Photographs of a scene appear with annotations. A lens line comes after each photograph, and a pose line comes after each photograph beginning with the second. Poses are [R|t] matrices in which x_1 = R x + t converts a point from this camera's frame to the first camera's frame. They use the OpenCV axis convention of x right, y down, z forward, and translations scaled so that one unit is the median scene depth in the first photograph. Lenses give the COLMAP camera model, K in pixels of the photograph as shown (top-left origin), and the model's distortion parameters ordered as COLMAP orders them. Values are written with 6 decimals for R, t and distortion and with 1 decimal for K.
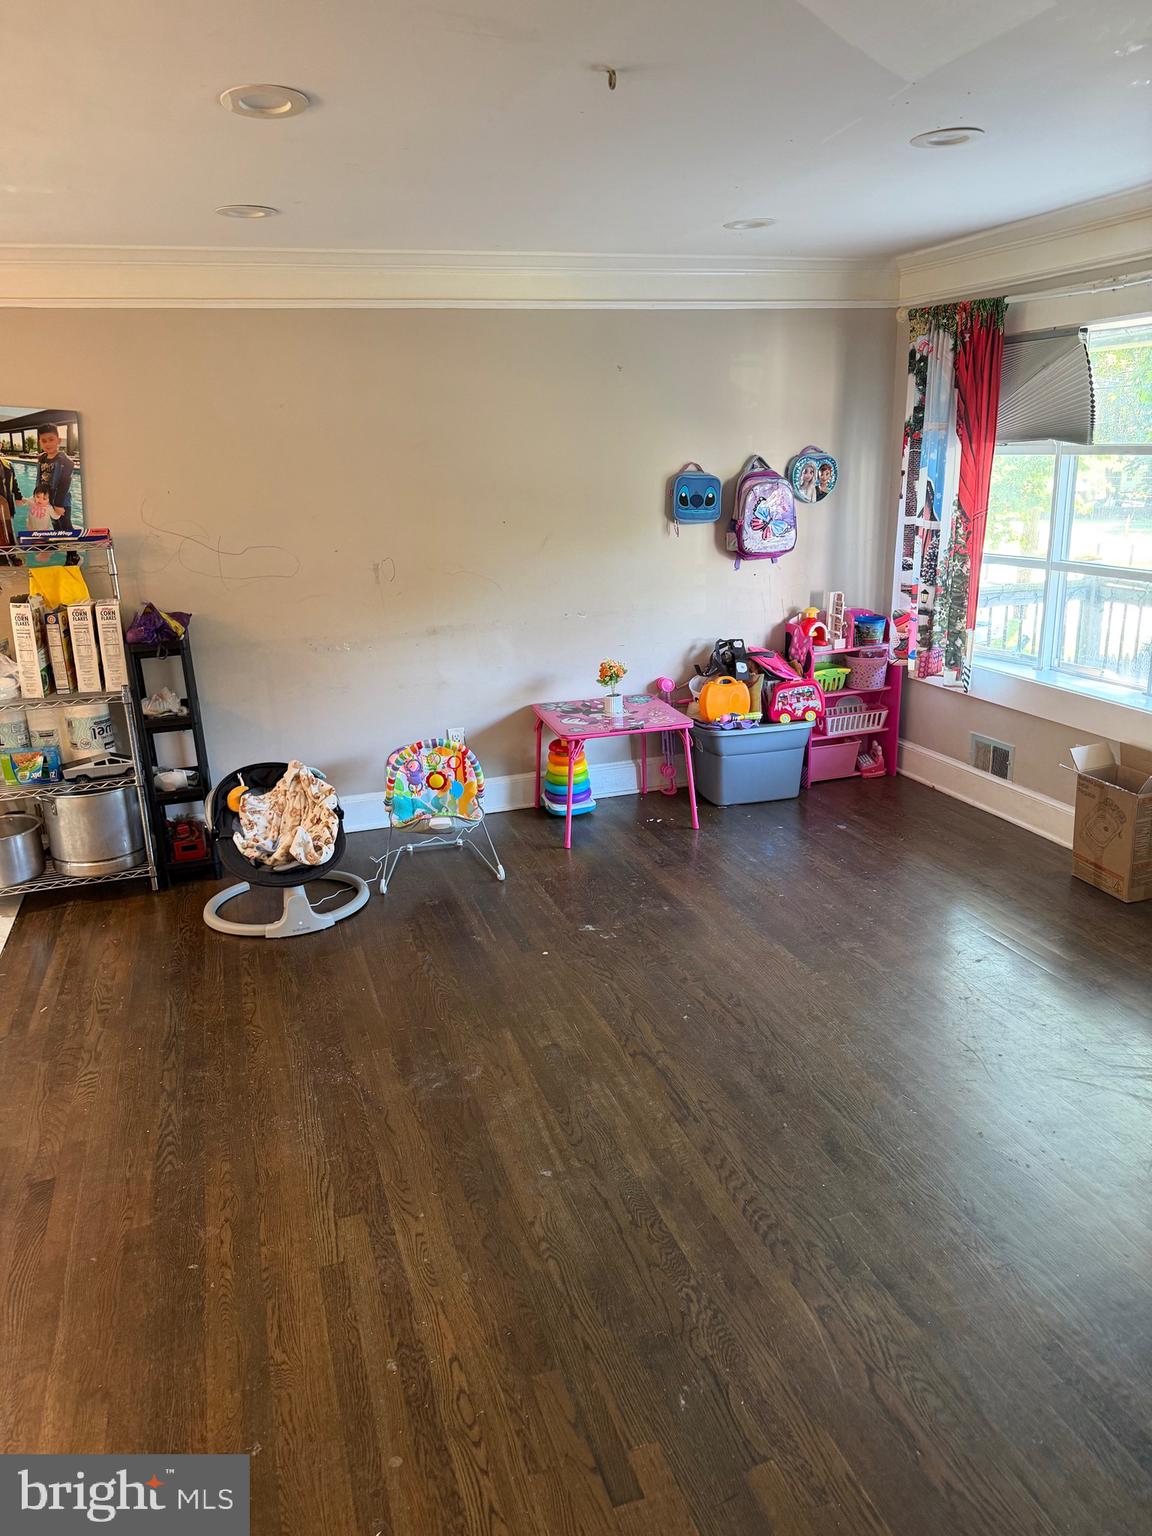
lens RADIAL K [[1069.7, 0, 576.0], [0, 1069.7, 768.0], [0, 0, 1]] dist [0.124662, -0.198862]
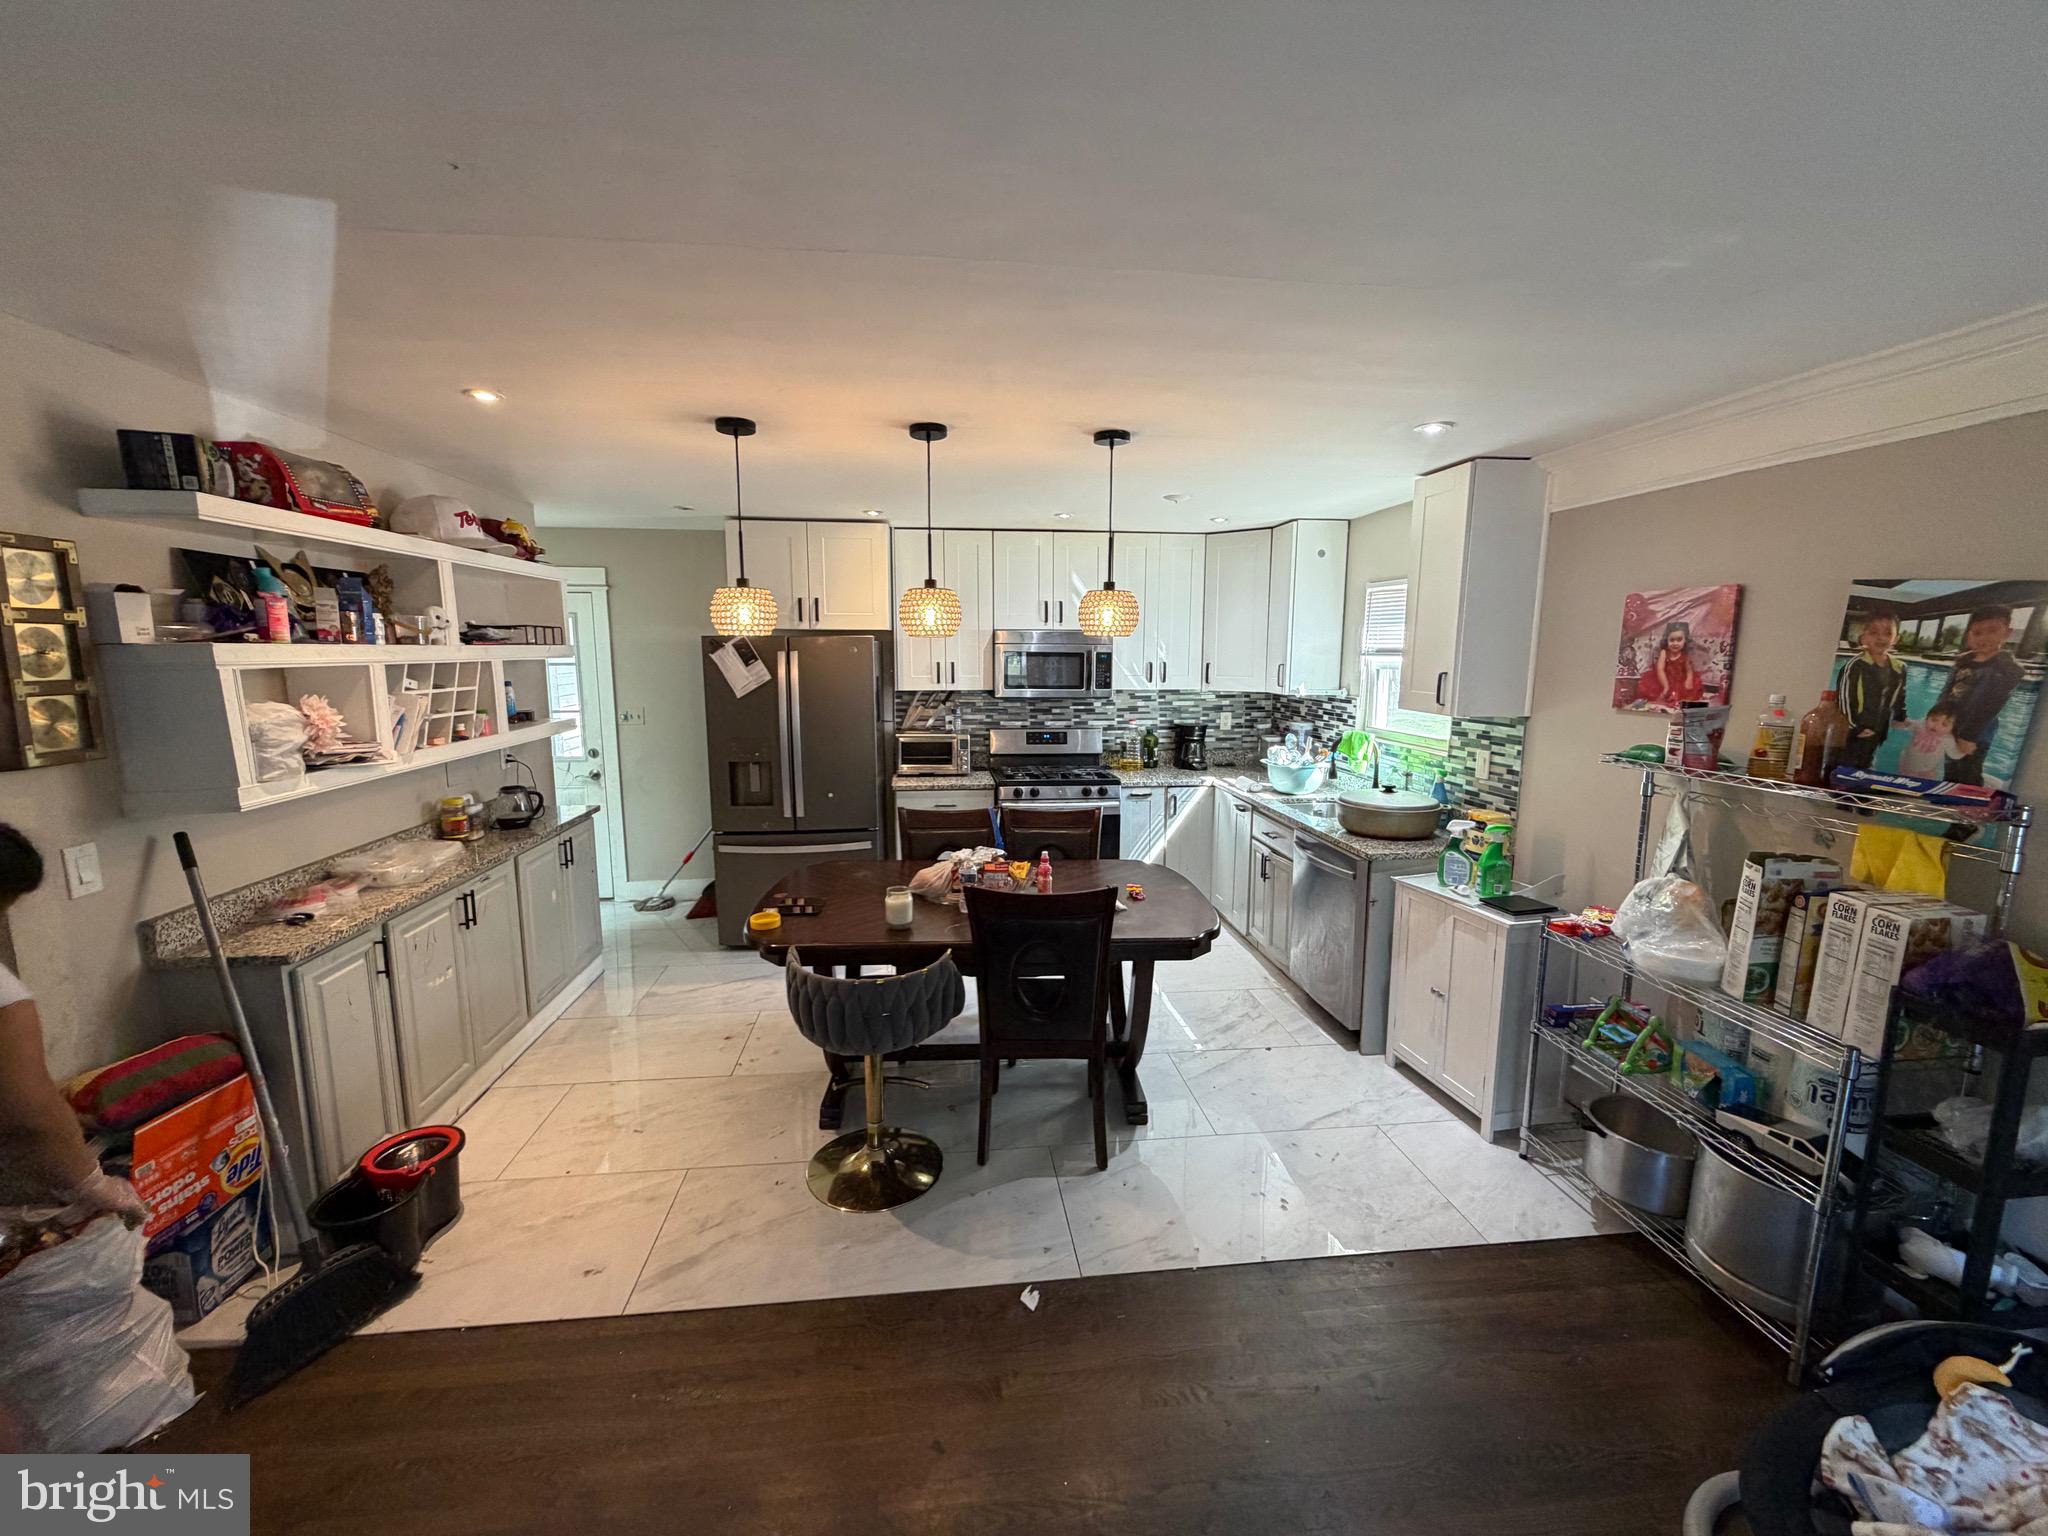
lens RADIAL K [[820.9, 0, 1017.5], [0, 820.9, 765.0], [0, 0, 1]] dist [0.000468, -0.000072]
pose [[-0.209013, 0.171197, -0.962811, 0.025139], [-0.276501, 0.934036, 0.226105, -0.069437], [0.938009, 0.313477, -0.147890, 0.219476]]
